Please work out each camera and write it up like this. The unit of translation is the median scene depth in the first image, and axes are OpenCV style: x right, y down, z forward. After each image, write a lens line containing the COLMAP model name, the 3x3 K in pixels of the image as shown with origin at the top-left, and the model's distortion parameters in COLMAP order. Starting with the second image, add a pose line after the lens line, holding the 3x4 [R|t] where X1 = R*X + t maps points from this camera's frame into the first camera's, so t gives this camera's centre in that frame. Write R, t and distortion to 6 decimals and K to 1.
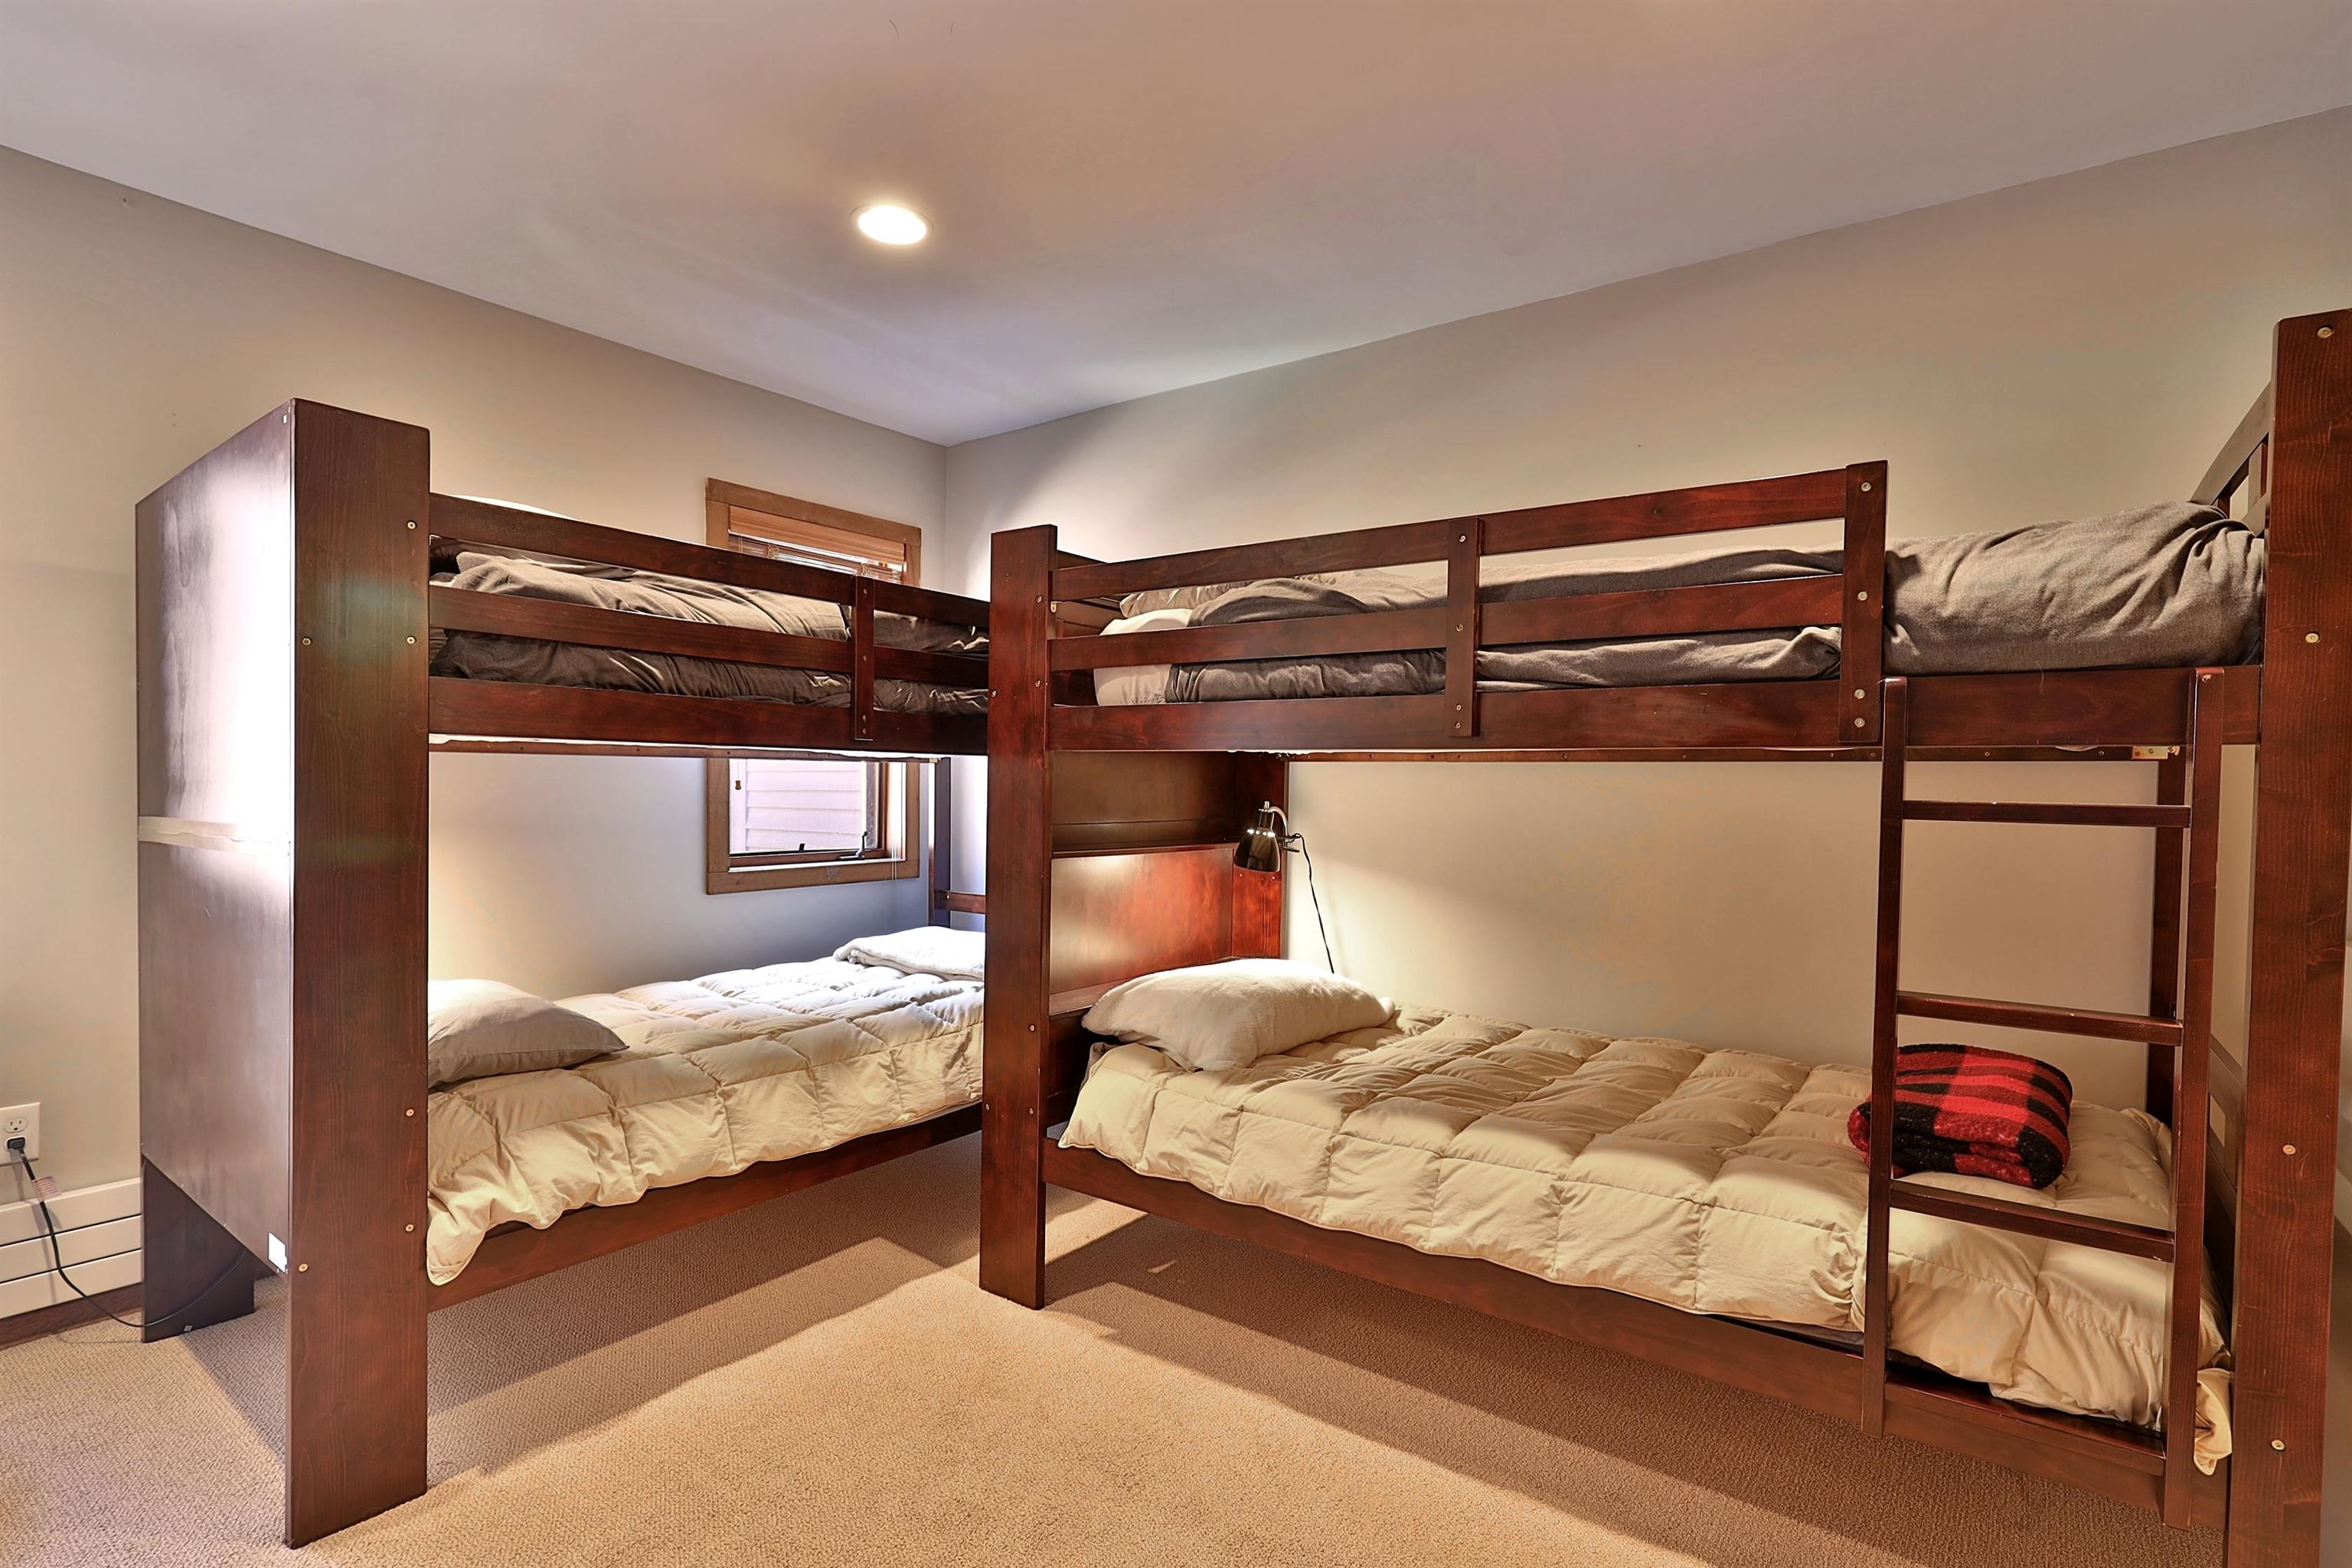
lens RADIAL K [[1112.1, 0, 1175.9], [0, 1112.1, 794.8], [0, 0, 1]] dist [0.000902, -0.000488]
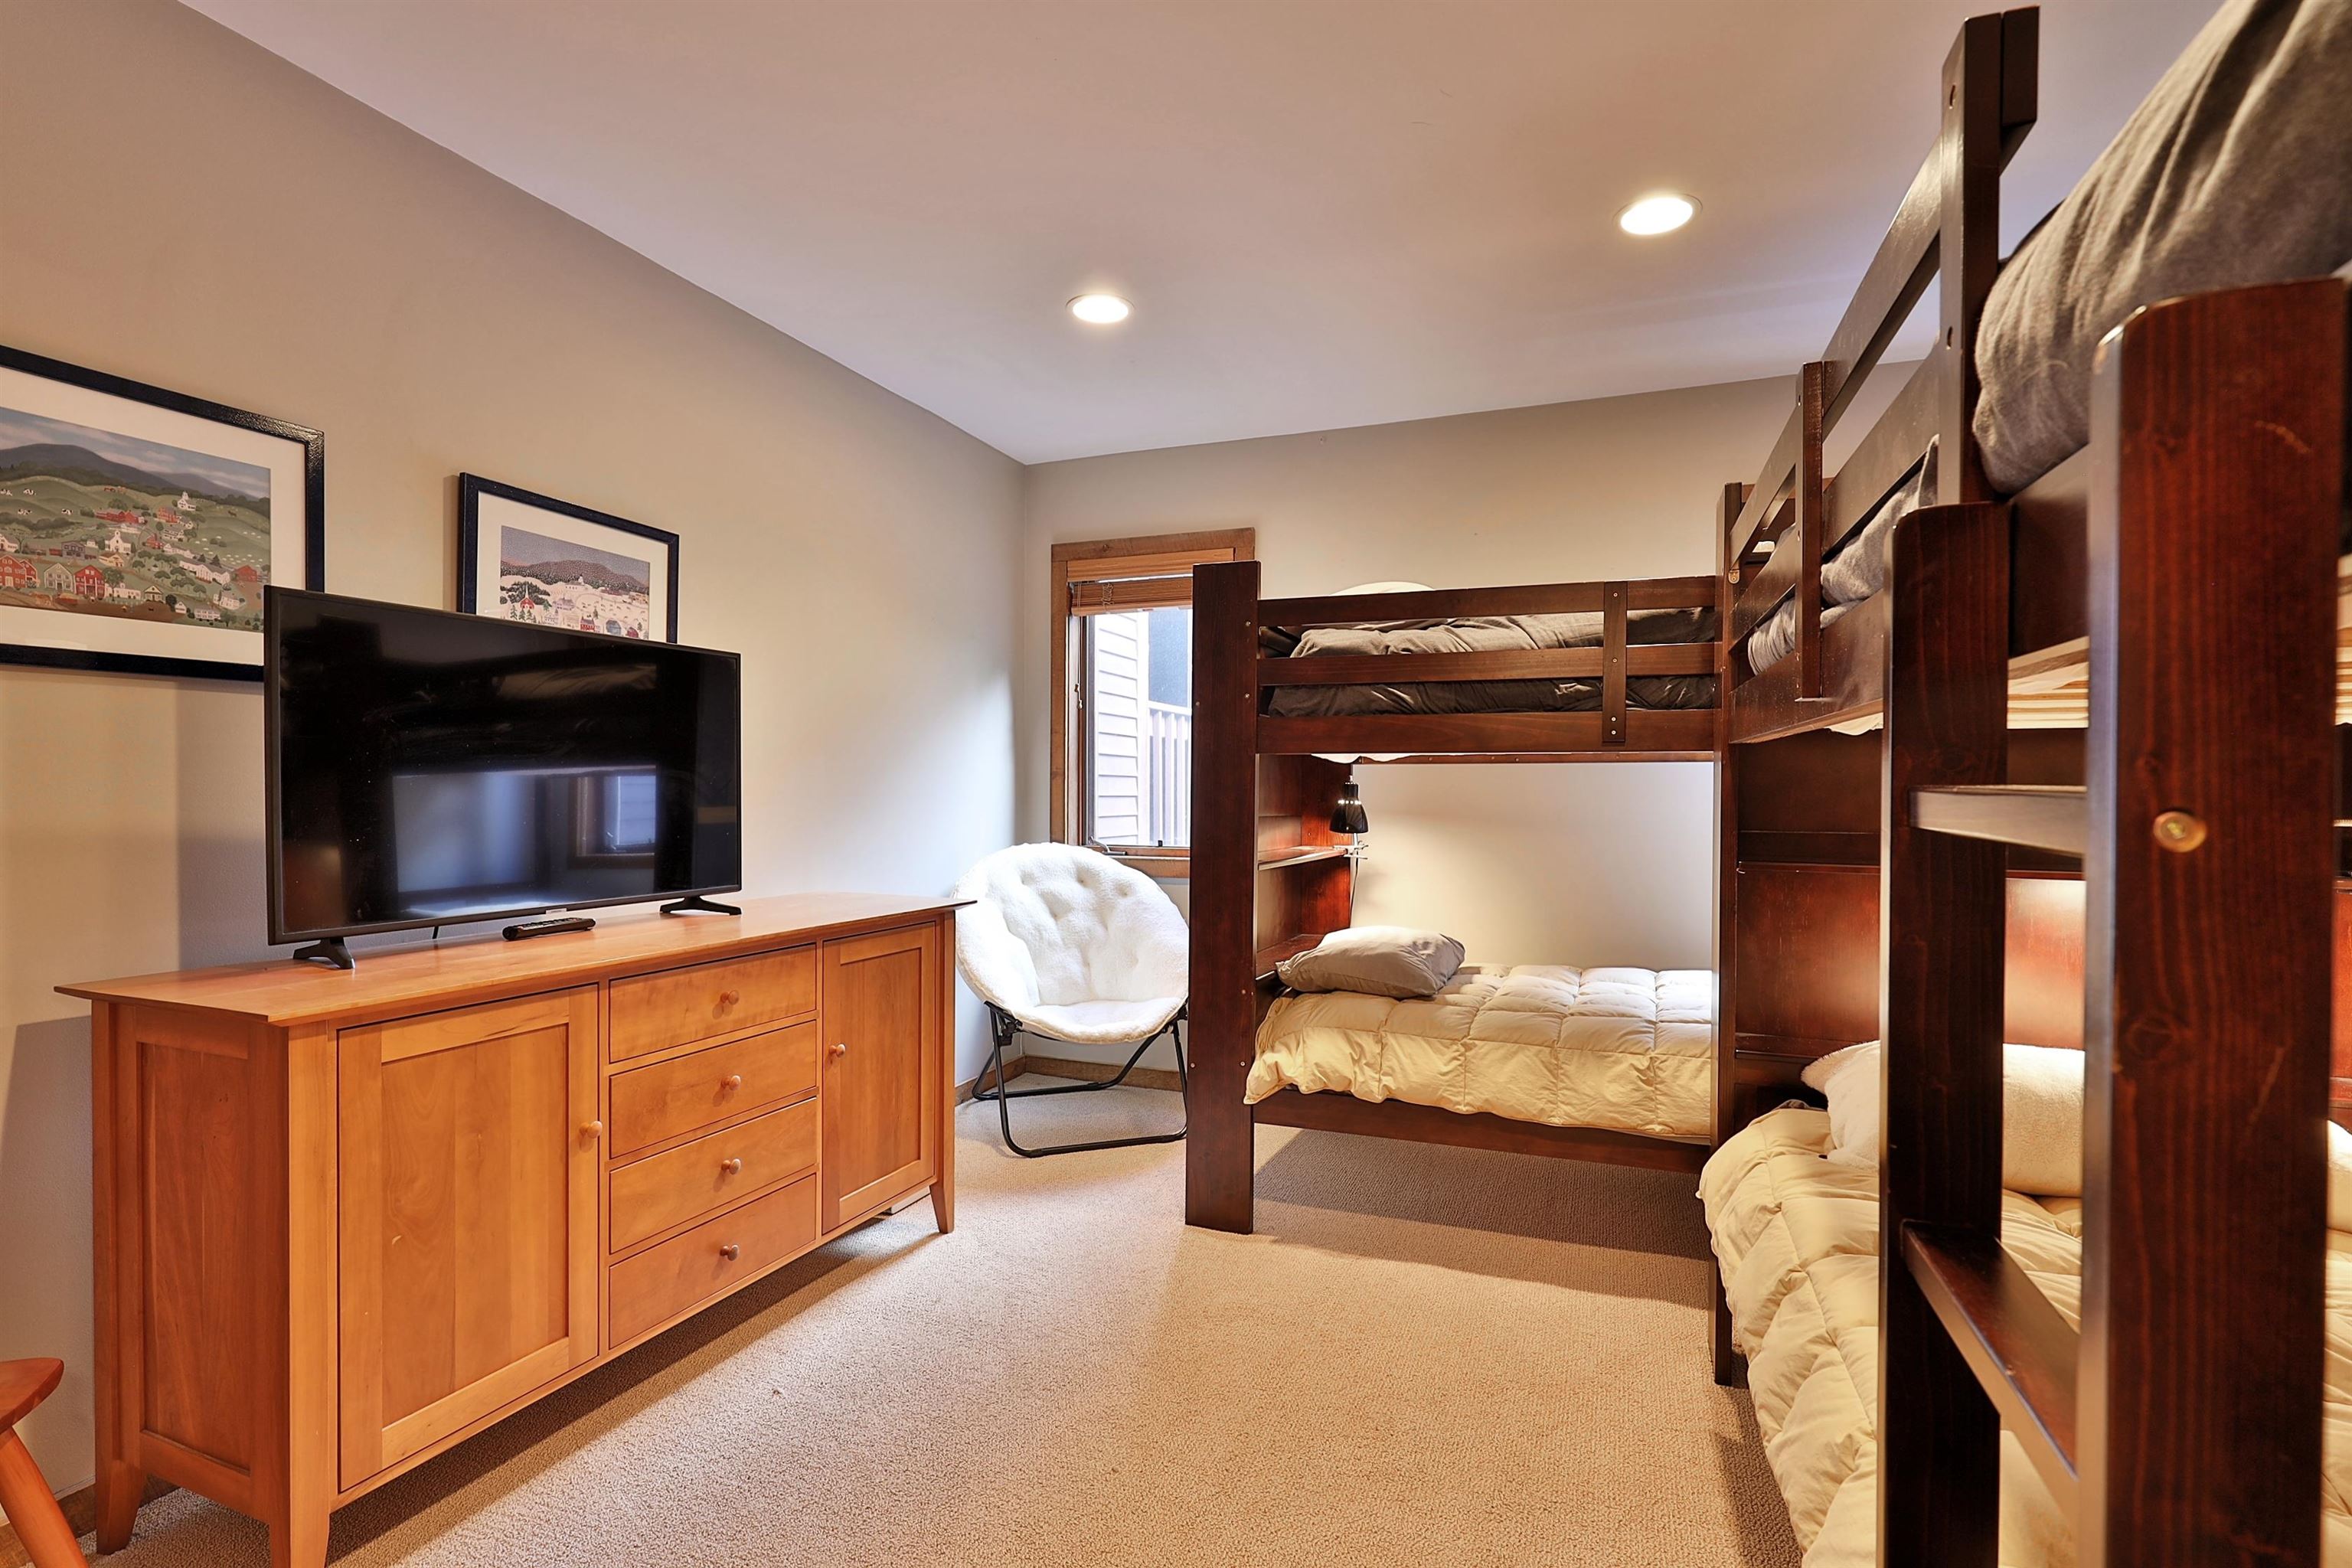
lens RADIAL K [[1112.1, 0, 1175.9], [0, 1112.1, 794.8], [0, 0, 1]] dist [0.000902, -0.000488]
pose [[0.254472, -0.002306, -0.967077, 0.706136], [-0.005163, 0.999980, -0.003743, 0.007657], [0.967066, 0.005946, 0.254455, 0.421170]]
